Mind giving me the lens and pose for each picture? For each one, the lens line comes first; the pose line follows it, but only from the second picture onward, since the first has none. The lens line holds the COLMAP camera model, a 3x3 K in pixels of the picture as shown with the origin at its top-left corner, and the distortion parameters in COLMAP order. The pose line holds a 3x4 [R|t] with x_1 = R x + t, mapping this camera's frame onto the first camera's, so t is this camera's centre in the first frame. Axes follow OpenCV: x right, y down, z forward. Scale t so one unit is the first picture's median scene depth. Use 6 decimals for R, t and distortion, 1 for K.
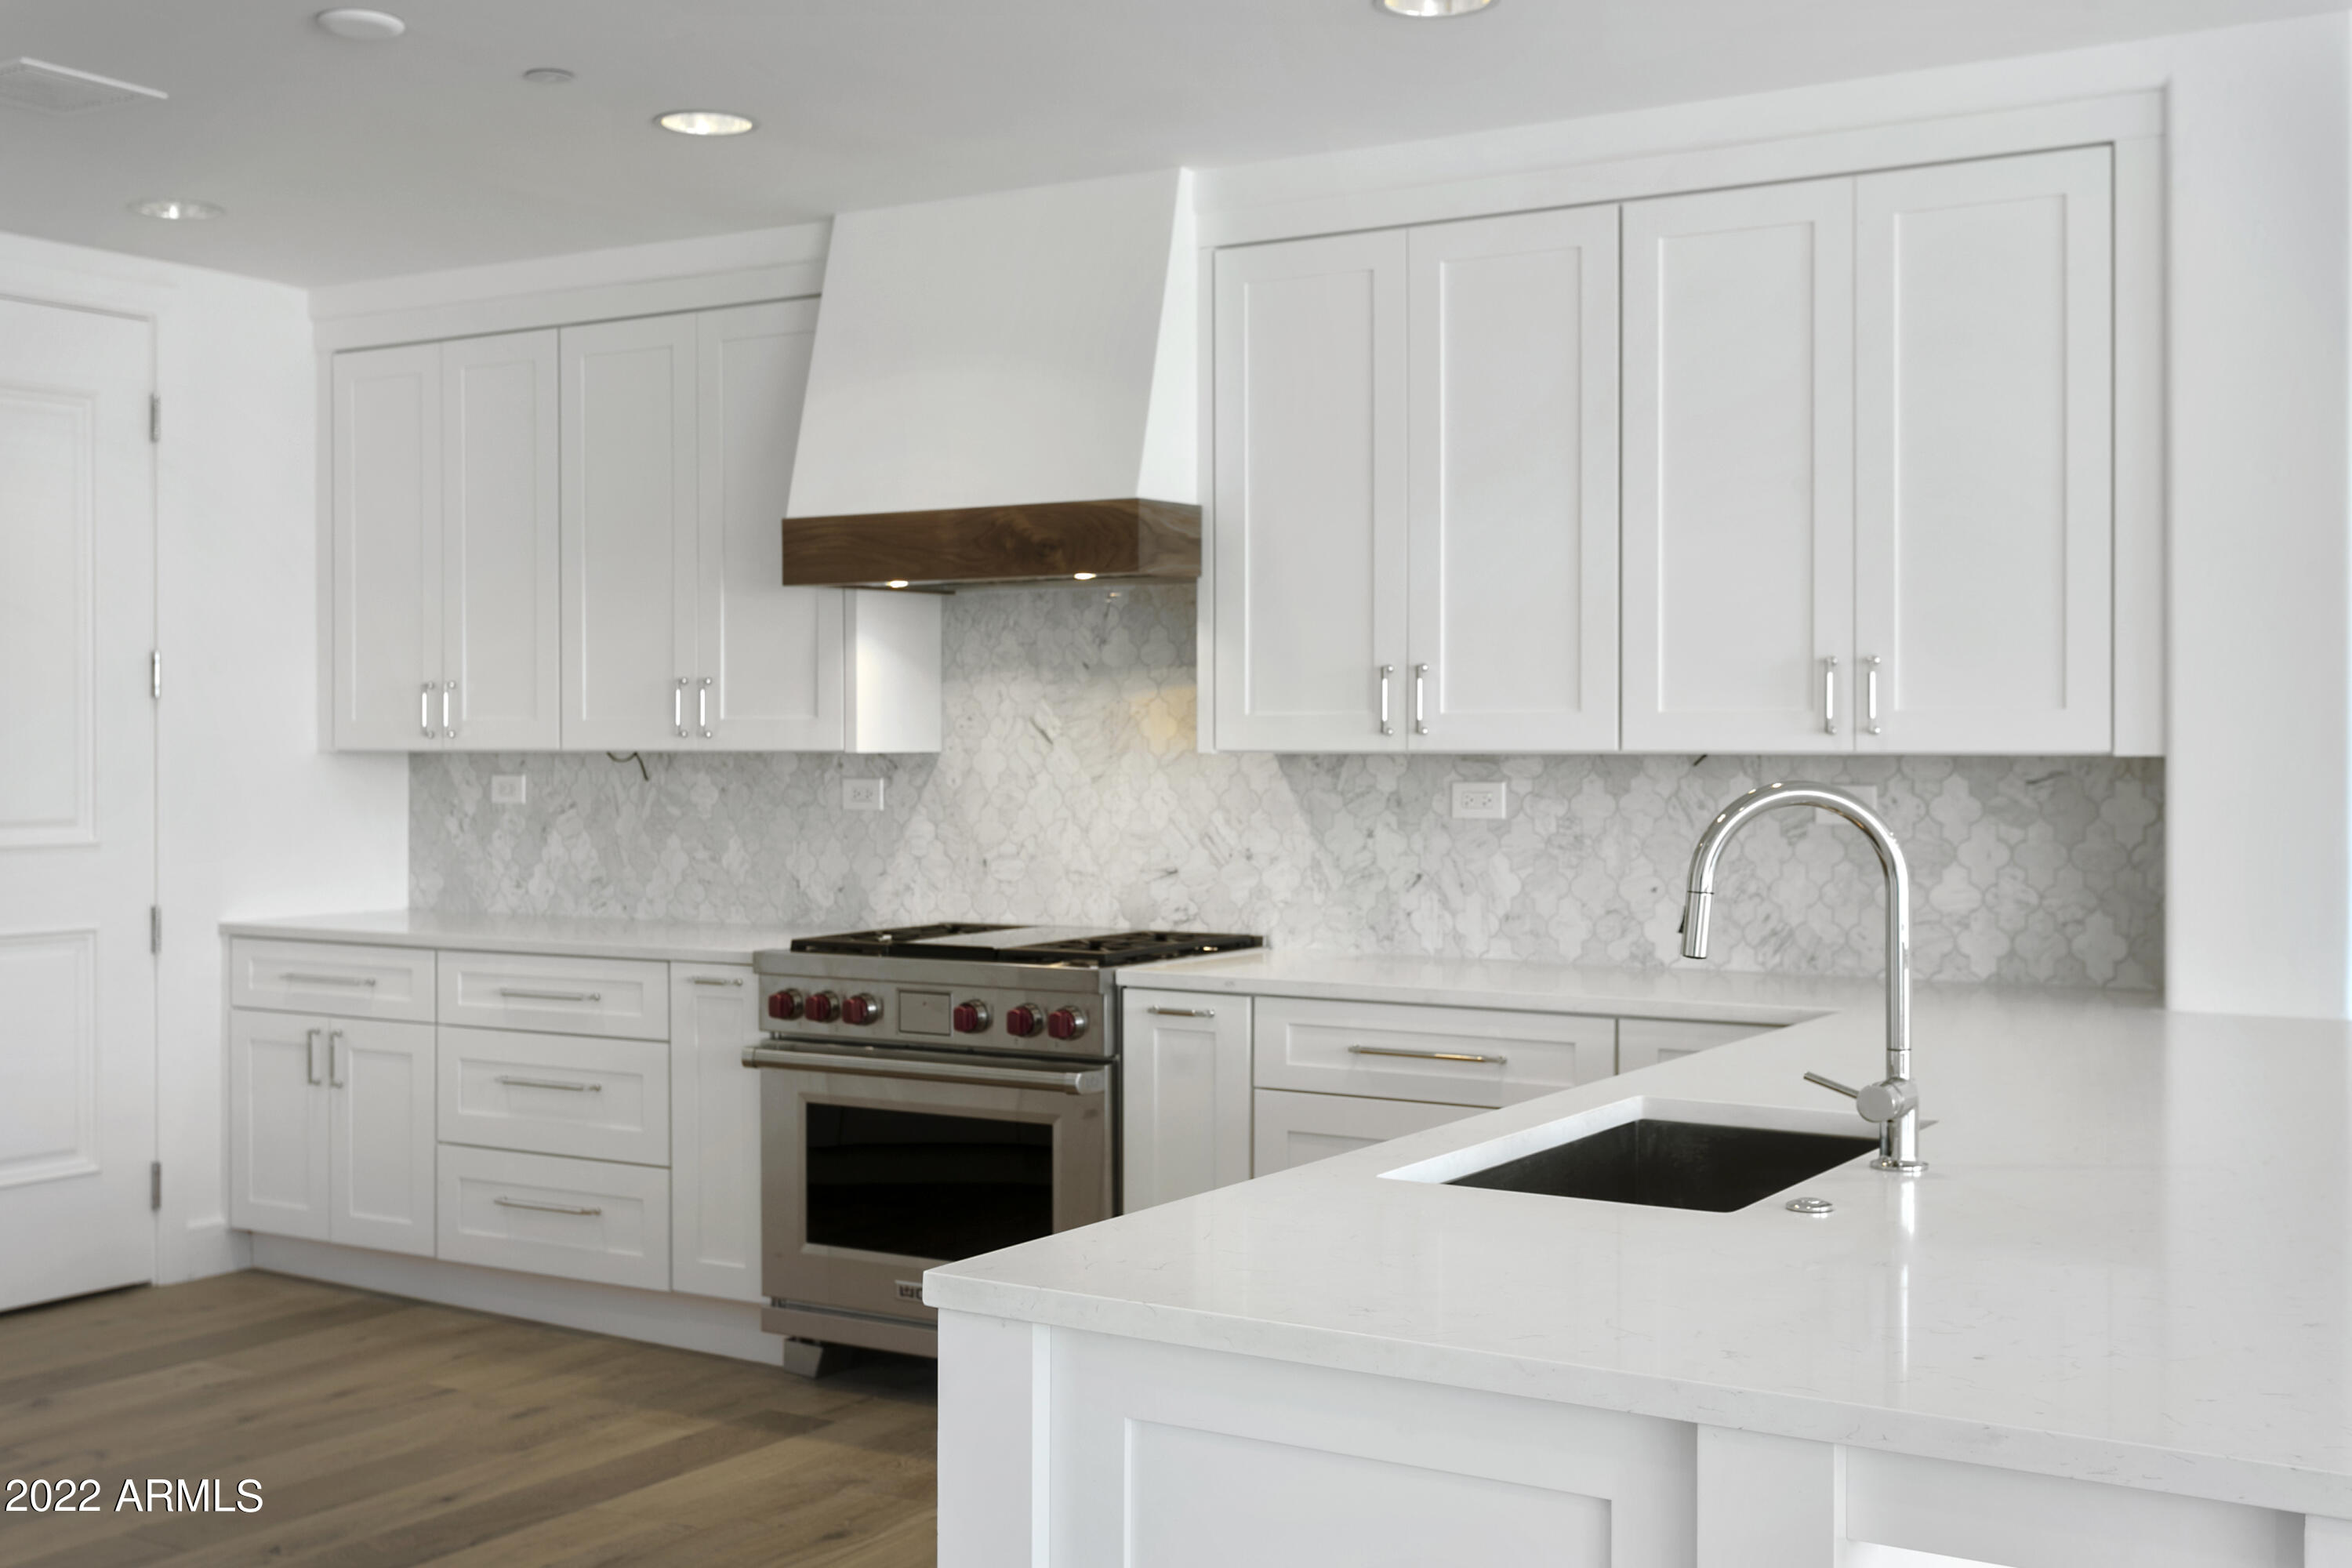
lens RADIAL K [[2674.8, 0, 1170.7], [0, 2674.8, 776.6], [0, 0, 1]] dist [0.007399, 0.000000]
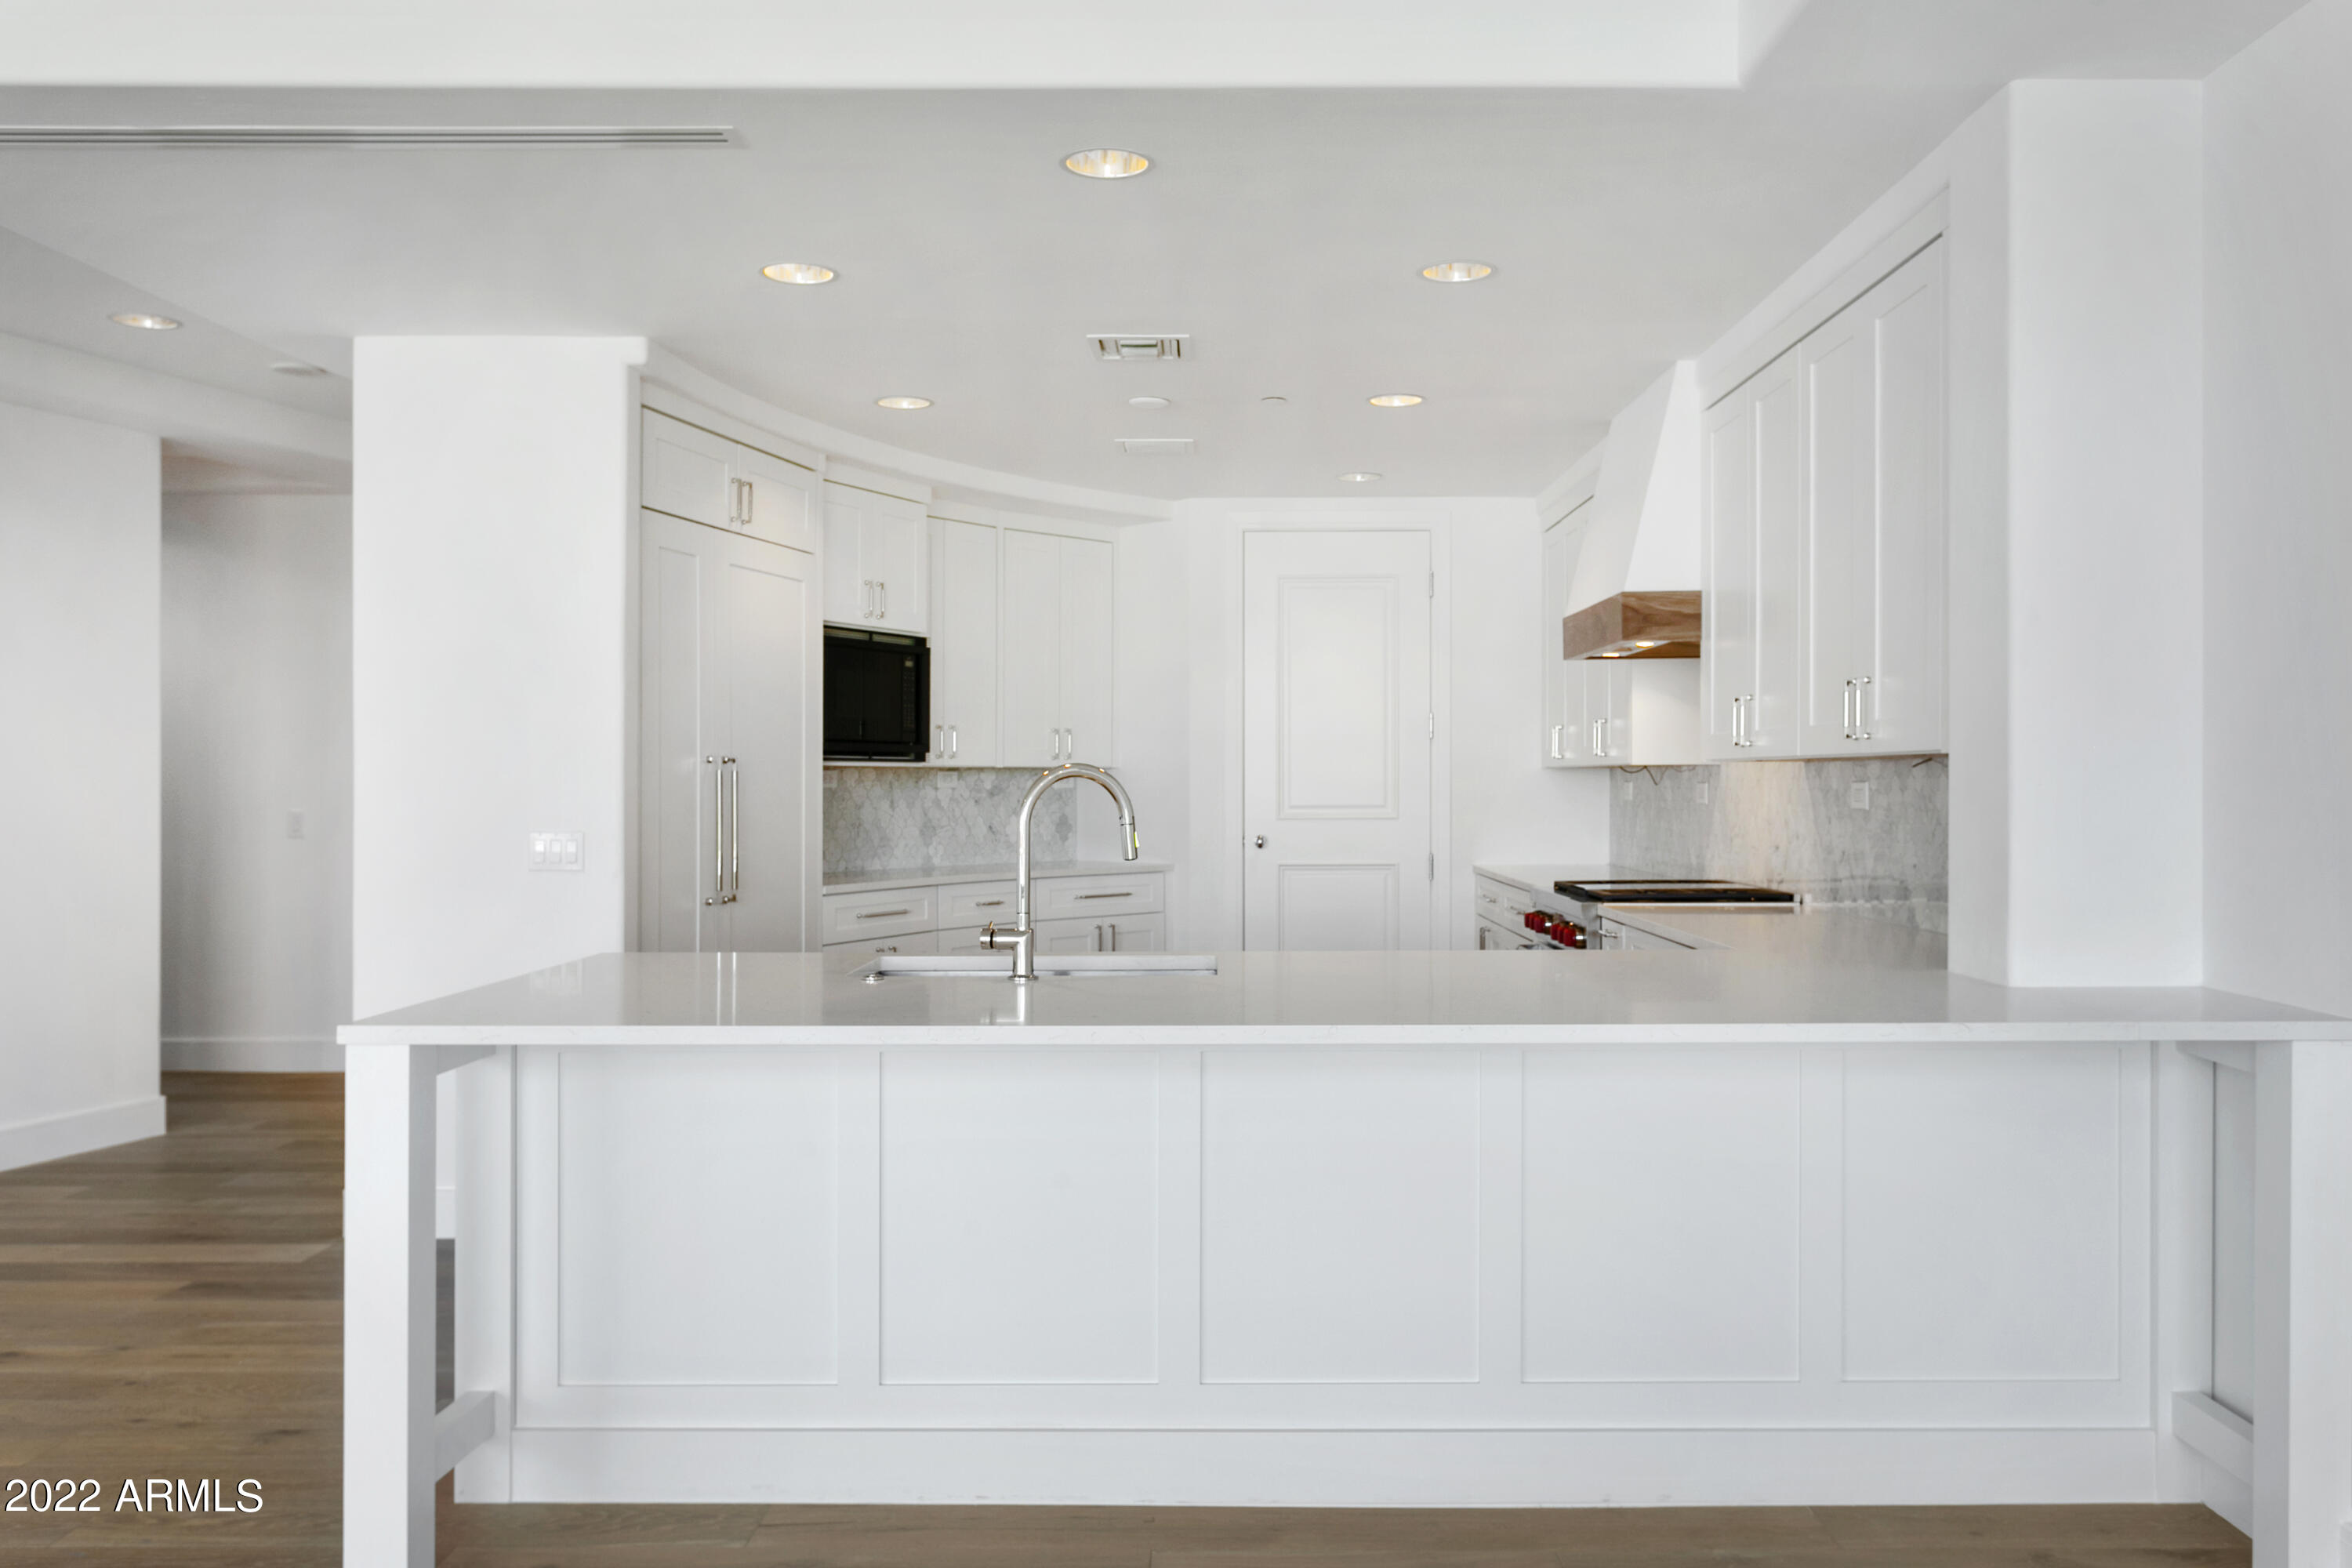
lens RADIAL K [[1935.8, 0, 1182.8], [0, 1935.8, 777.7], [0, 0, 1]] dist [-0.012978, -0.003983]
pose [[0.485297, -0.002564, -0.874346, 0.756733], [-0.010694, 0.999903, -0.008867, 0.011653], [0.874284, 0.013654, 0.485223, 0.240909]]
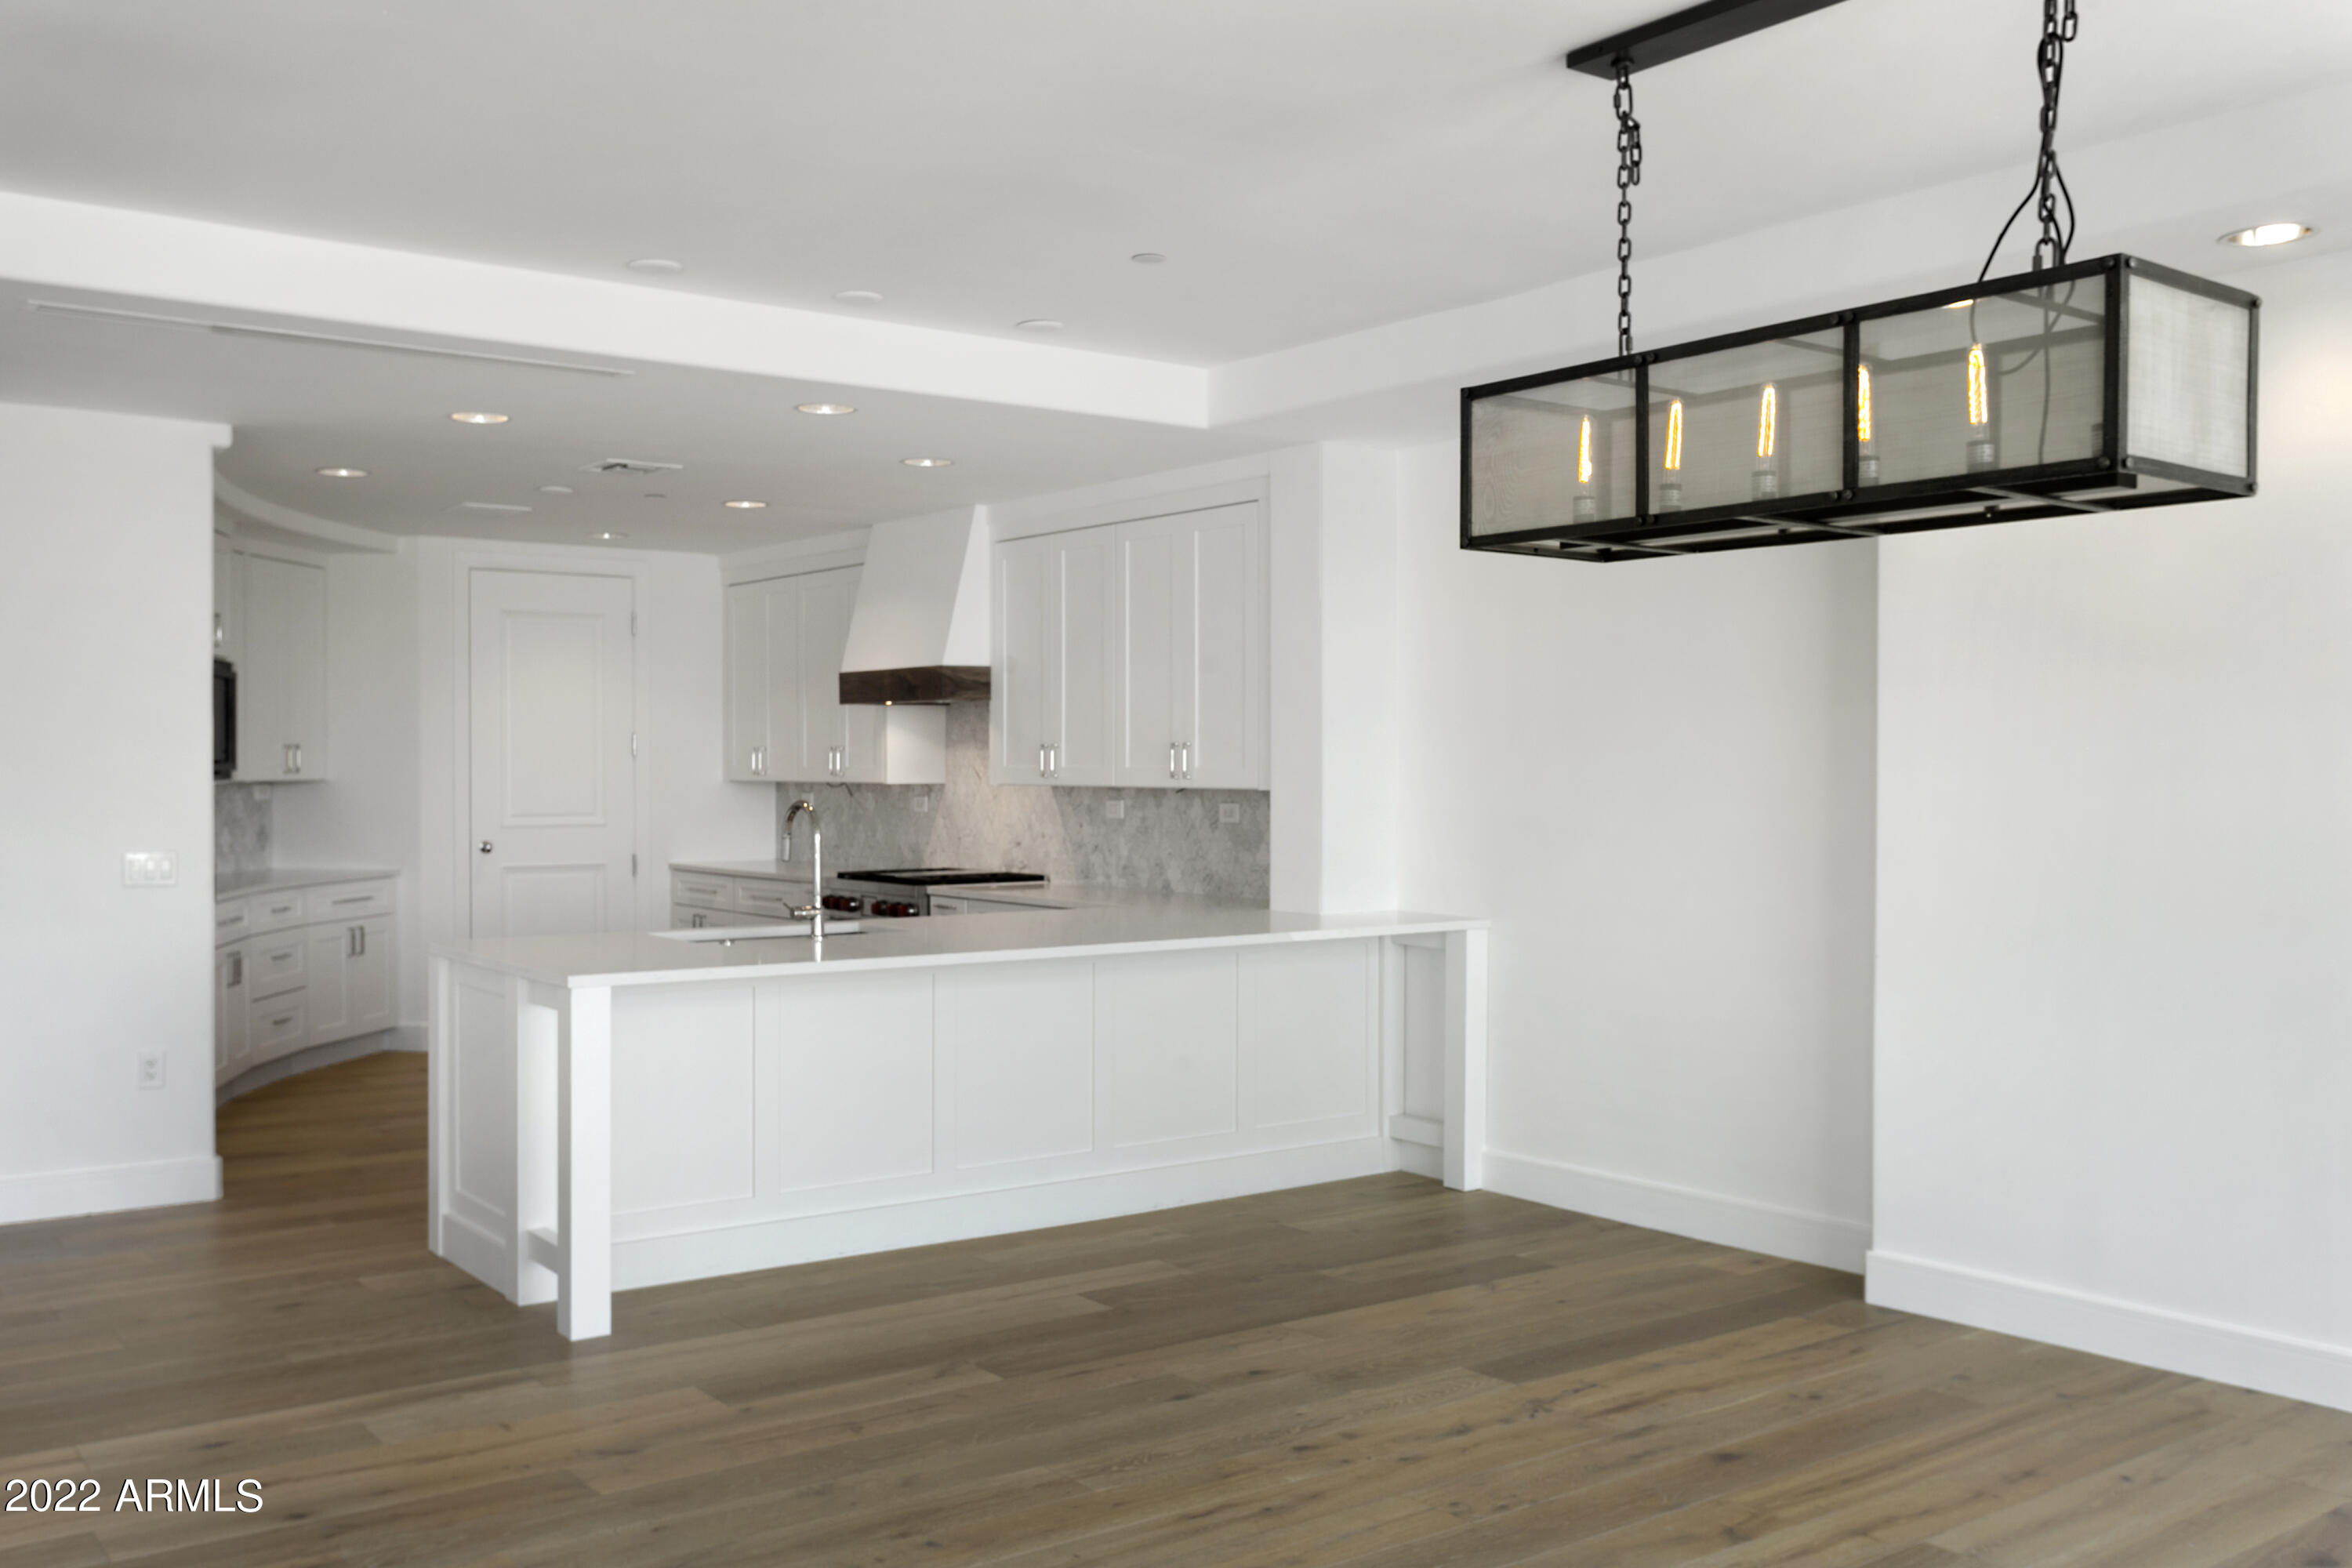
lens RADIAL K [[2318.1, 0, 1182.8], [0, 2318.1, 799.9], [0, 0, 1]] dist [0.065423, 0.000000]
pose [[0.916849, 0.007544, -0.399162, 0.834871], [-0.006395, 0.999971, 0.004211, -0.005661], [0.399182, -0.001308, 0.916871, -0.570631]]
